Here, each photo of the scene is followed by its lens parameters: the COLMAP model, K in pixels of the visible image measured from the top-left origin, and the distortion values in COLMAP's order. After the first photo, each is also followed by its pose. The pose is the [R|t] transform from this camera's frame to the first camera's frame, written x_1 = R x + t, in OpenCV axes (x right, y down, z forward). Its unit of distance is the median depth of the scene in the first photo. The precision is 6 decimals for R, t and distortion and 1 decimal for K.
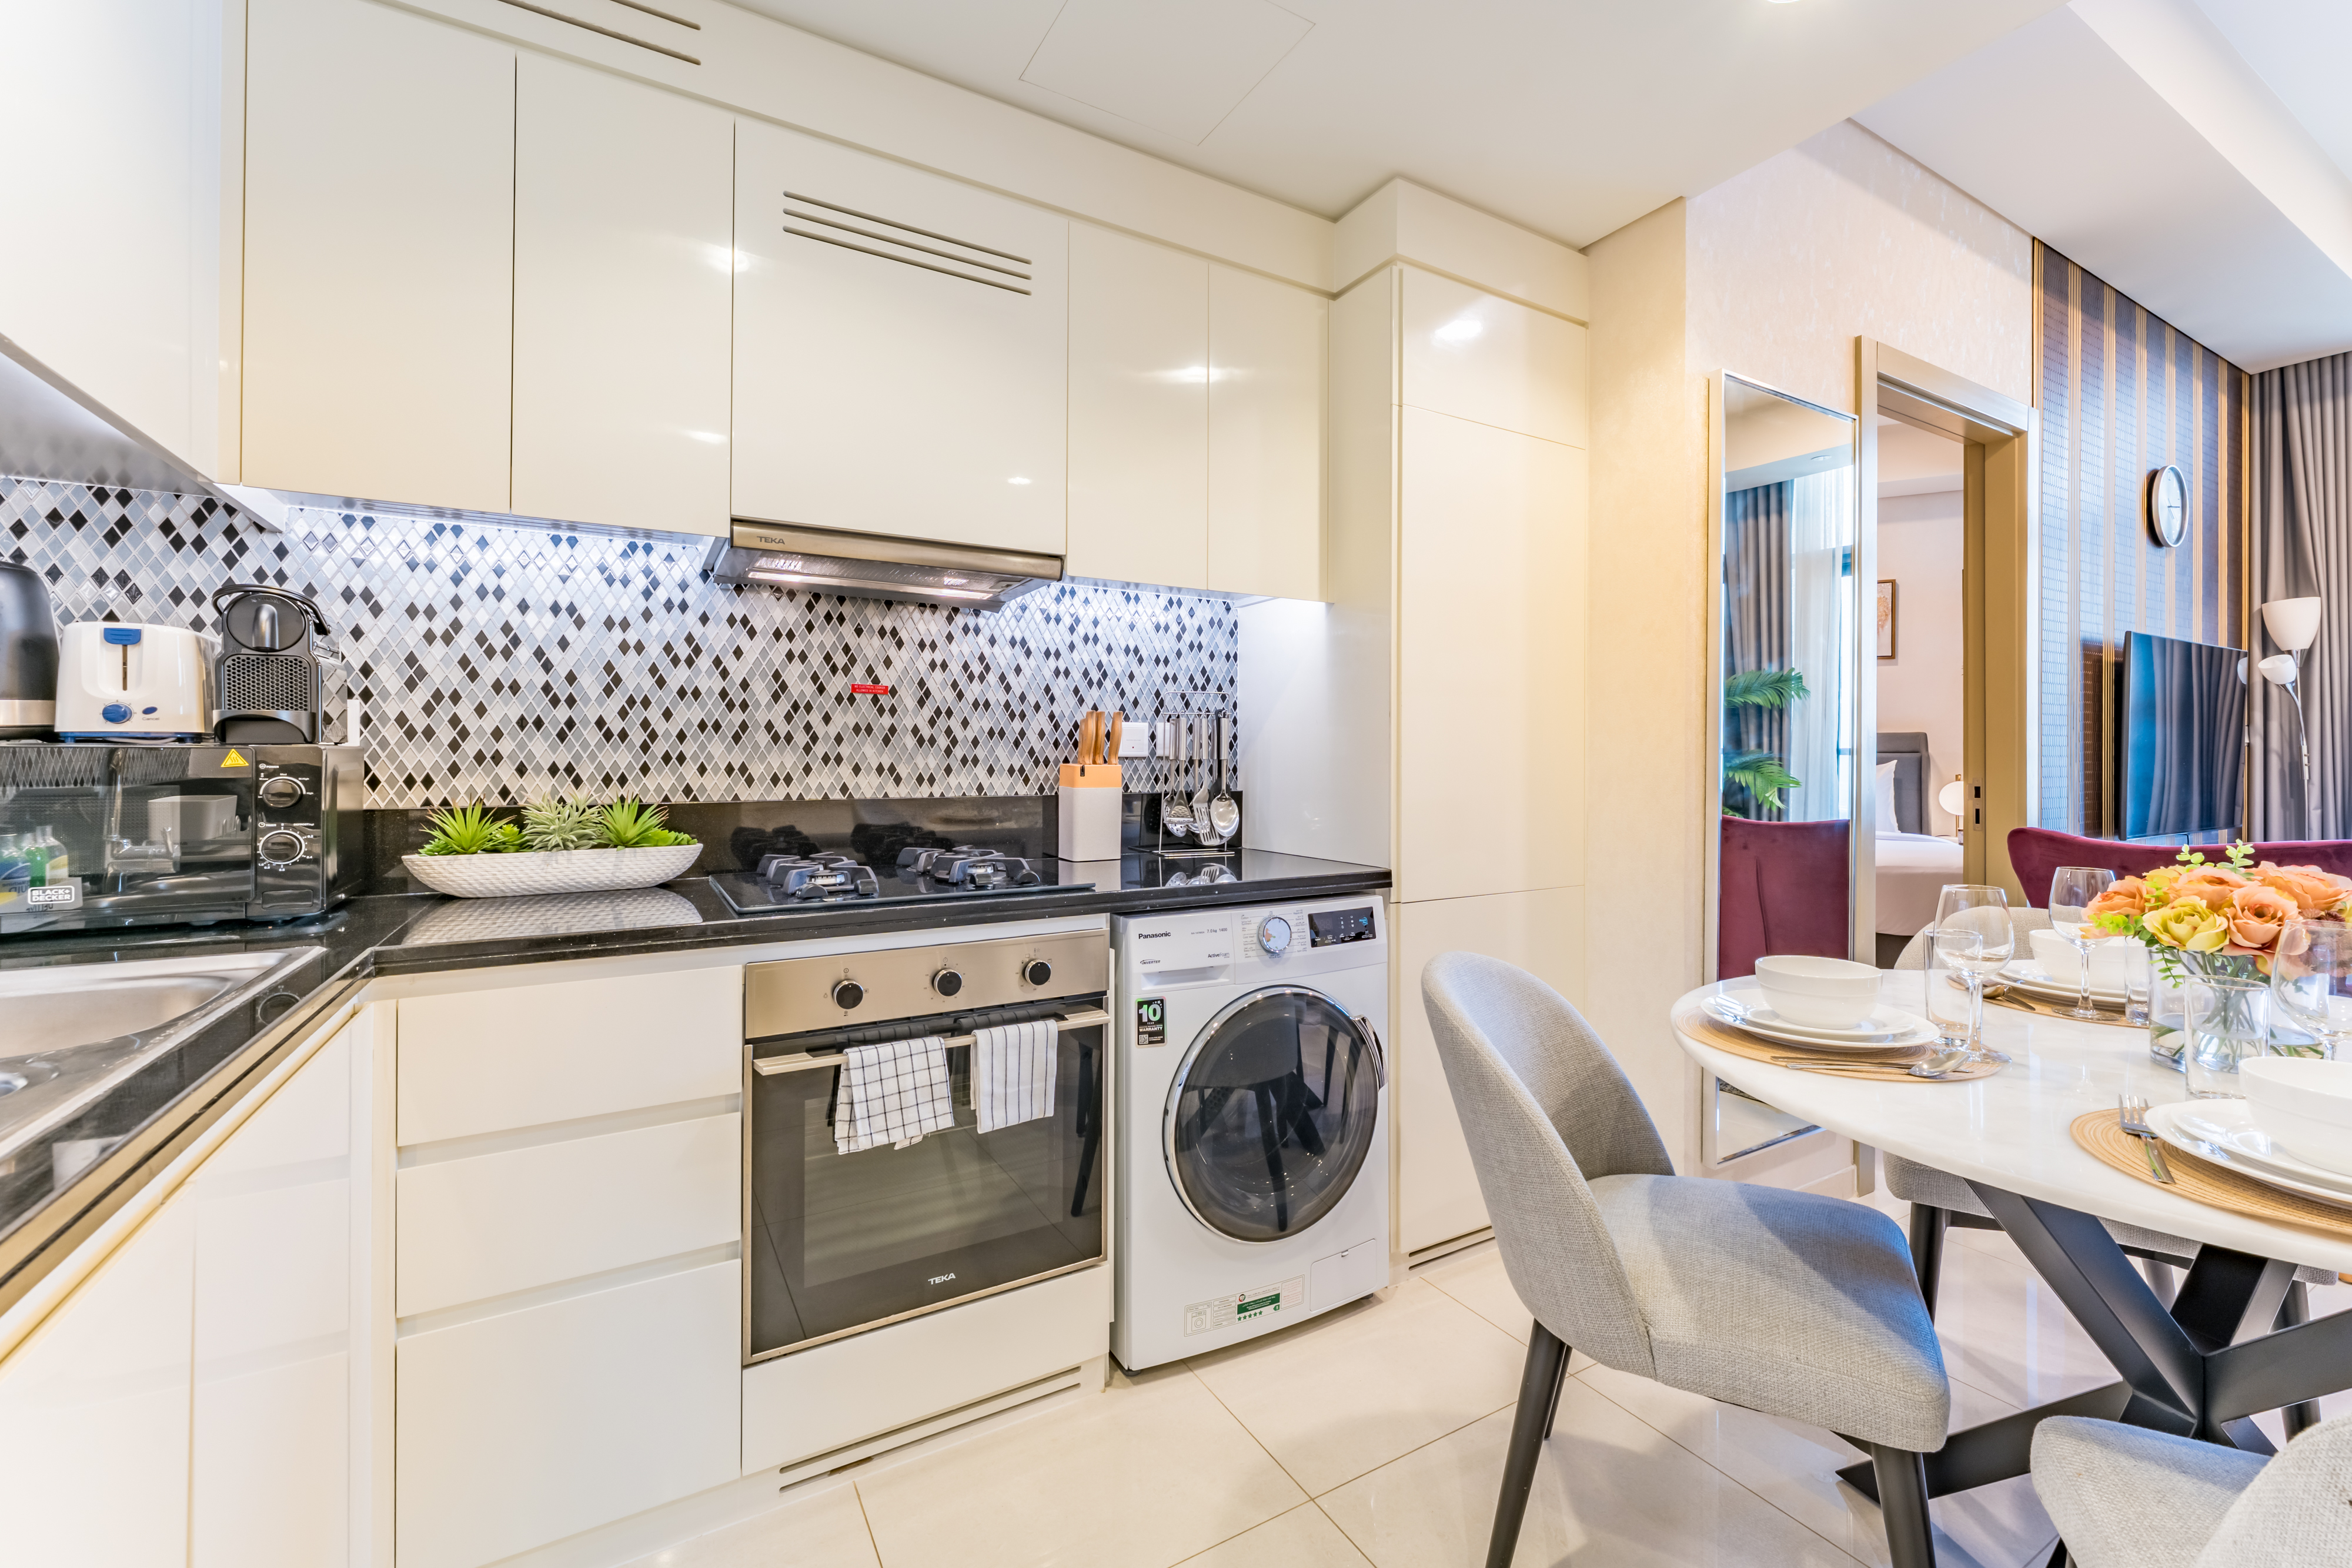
lens RADIAL K [[965.8, 0, 1177.1], [0, 965.8, 769.6], [0, 0, 1]] dist [-0.002117, 0.000111]
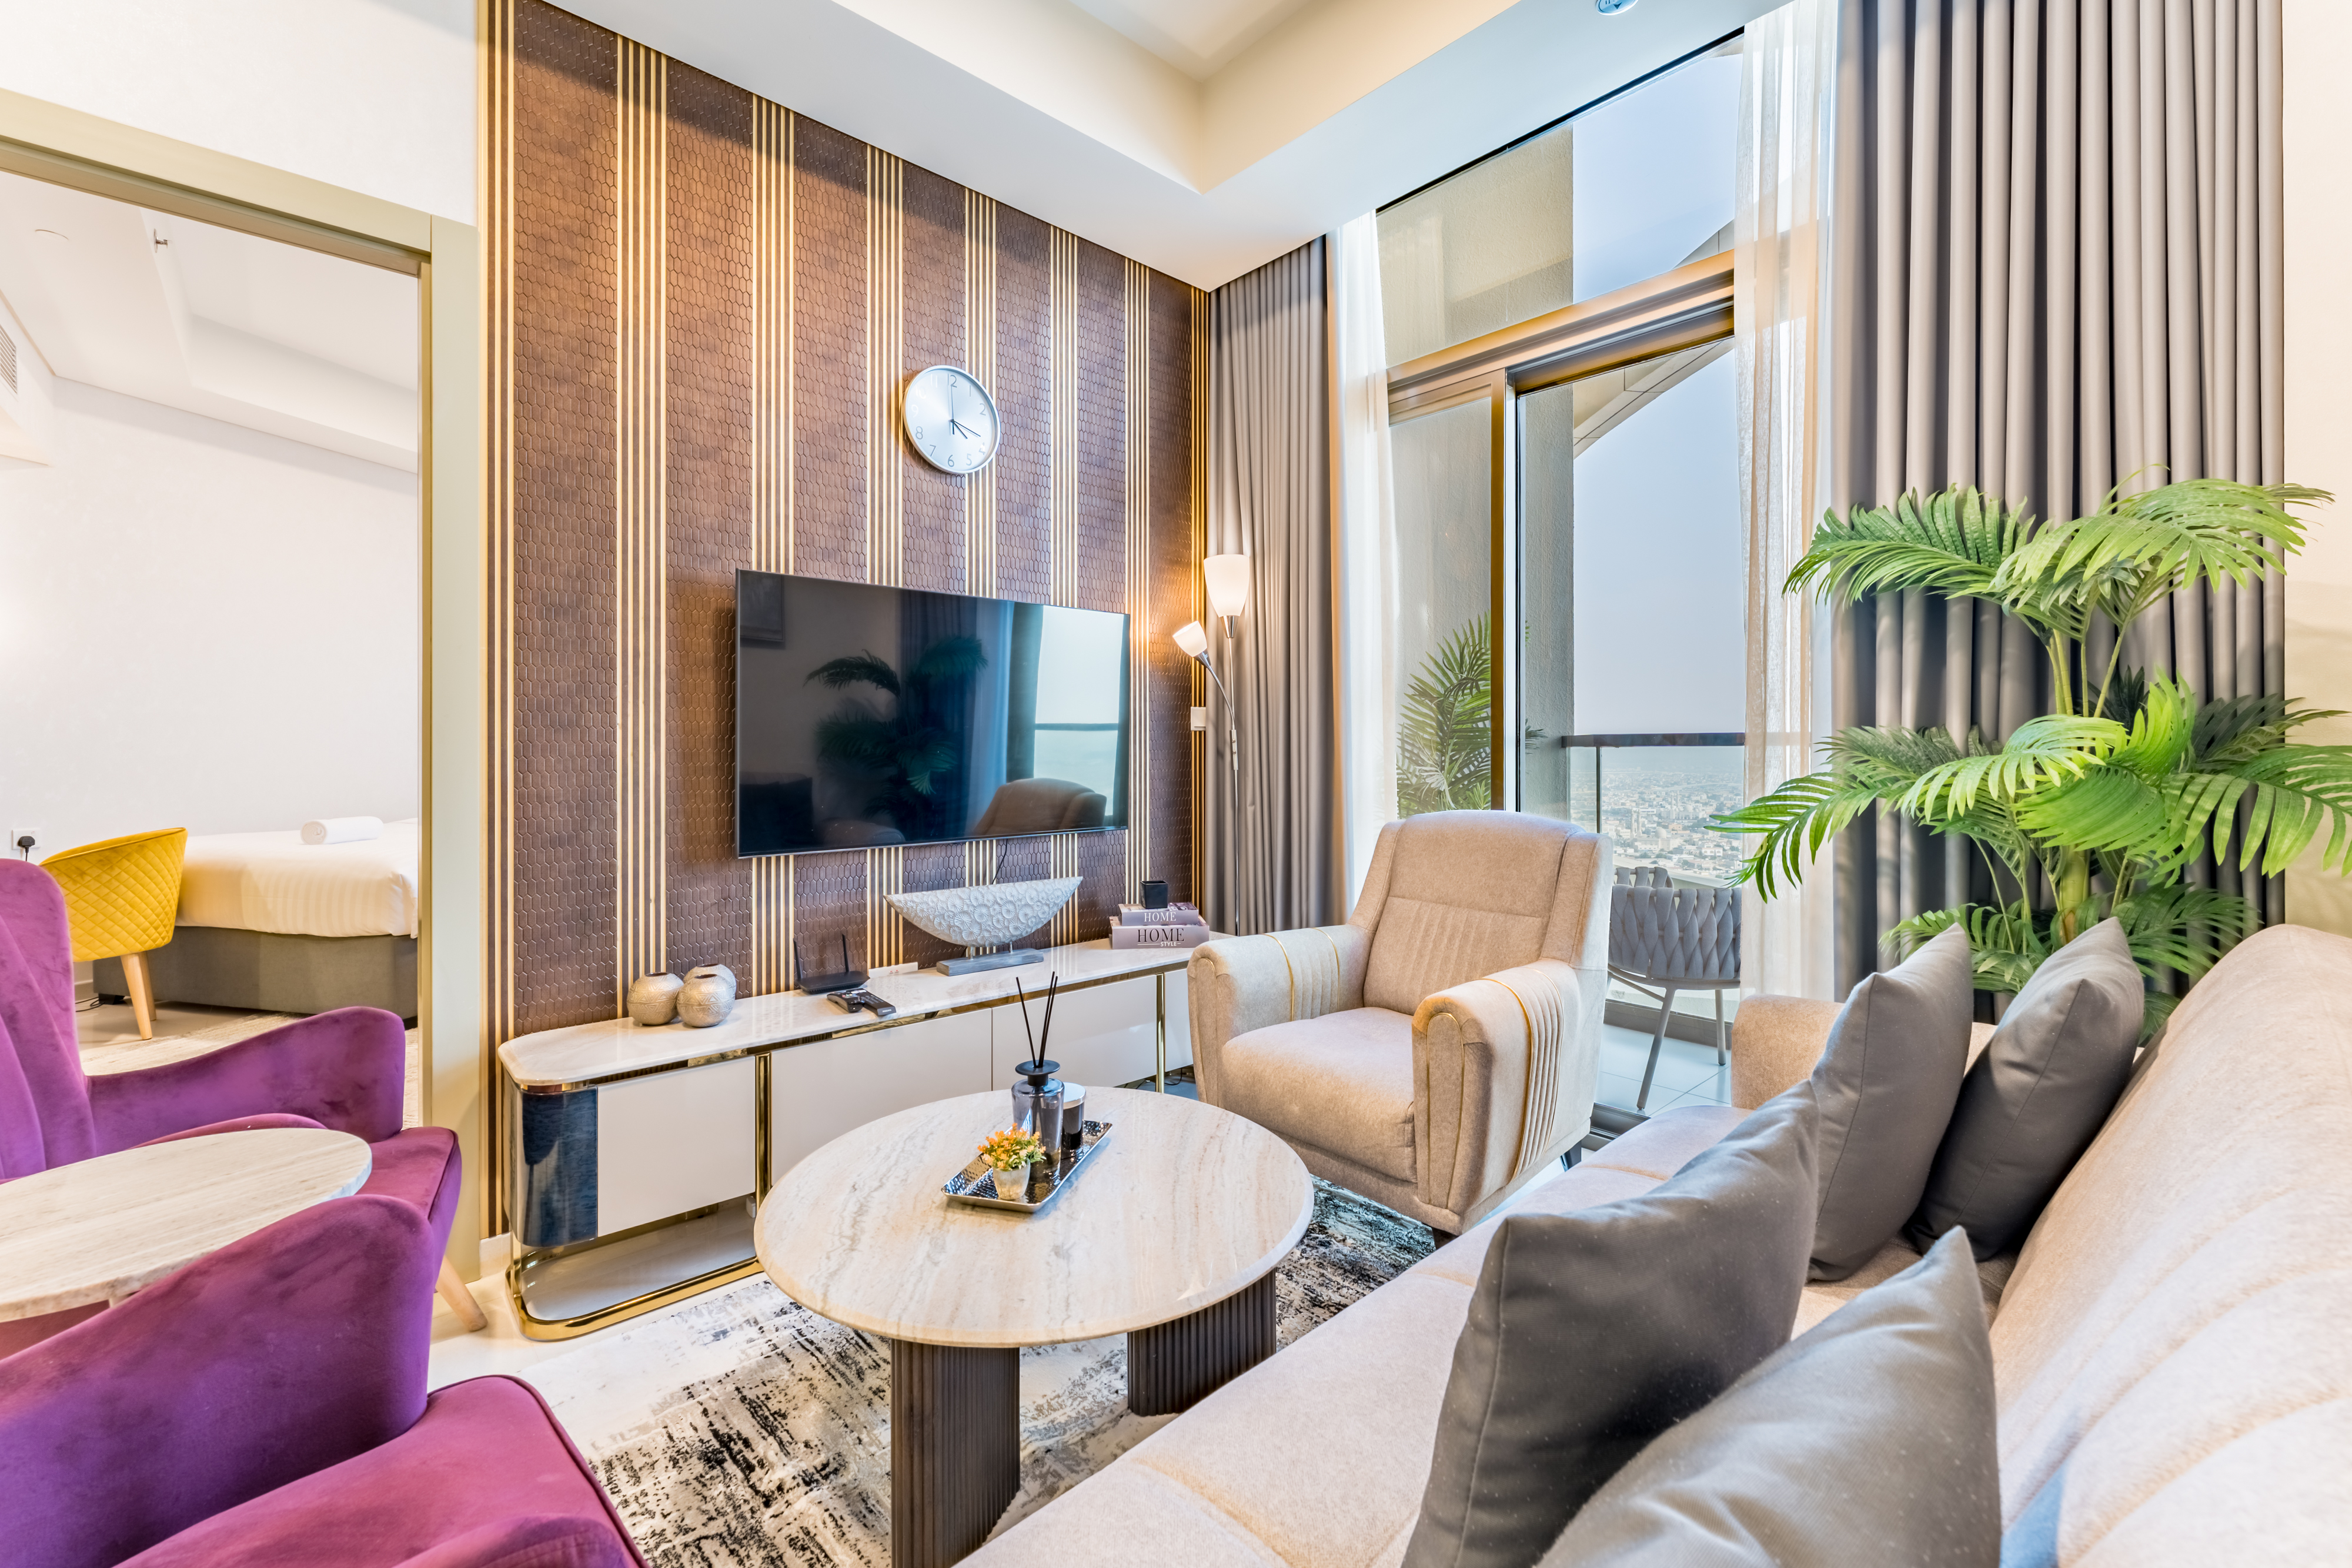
lens RADIAL K [[965.8, 0, 1177.1], [0, 965.8, 769.6], [0, 0, 1]] dist [-0.002117, 0.000111]
pose [[0.975940, -0.007843, 0.217899, 1.975594], [0.006145, 0.999945, 0.008469, 0.000674], [-0.217954, -0.006926, 0.975935, 0.380886]]
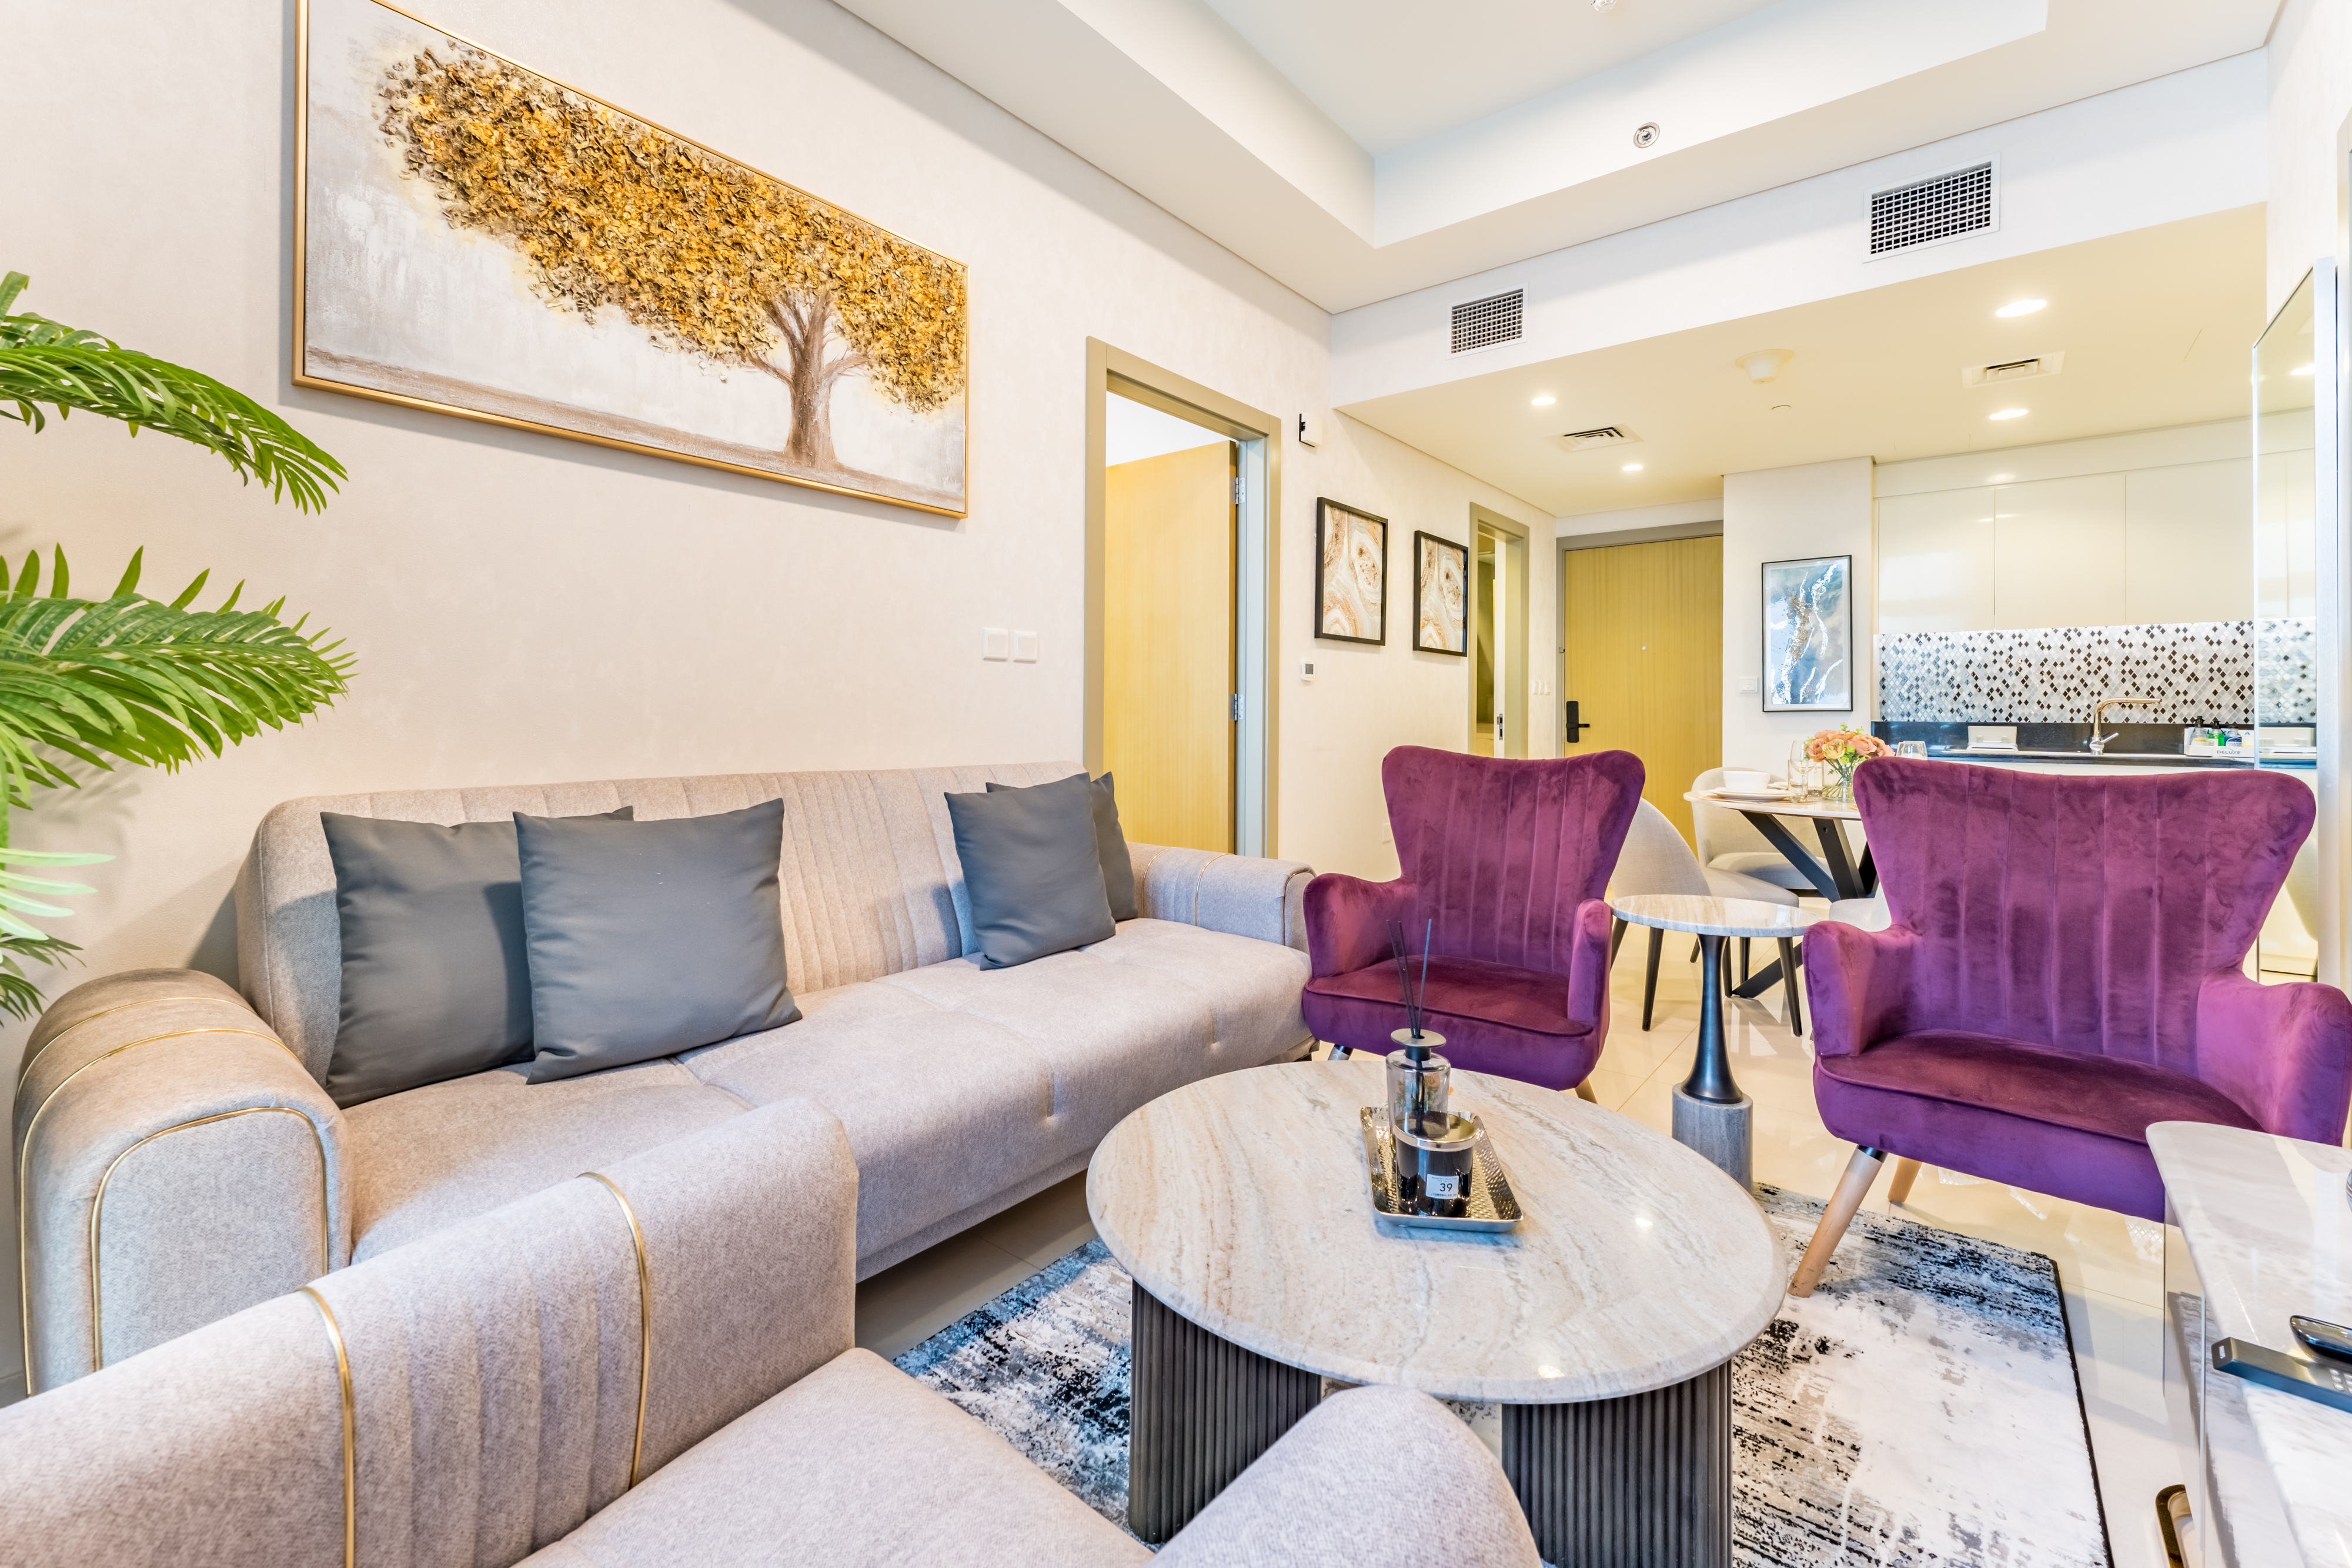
lens RADIAL K [[981.4, 0, 1179.9], [0, 981.4, 707.6], [0, 0, 1]] dist [-0.000568, -0.000077]
pose [[-0.933417, -0.011814, -0.358600, 2.473526], [-0.012142, 0.999925, -0.001336, 0.031308], [0.358589, 0.003107, -0.933491, 1.877146]]
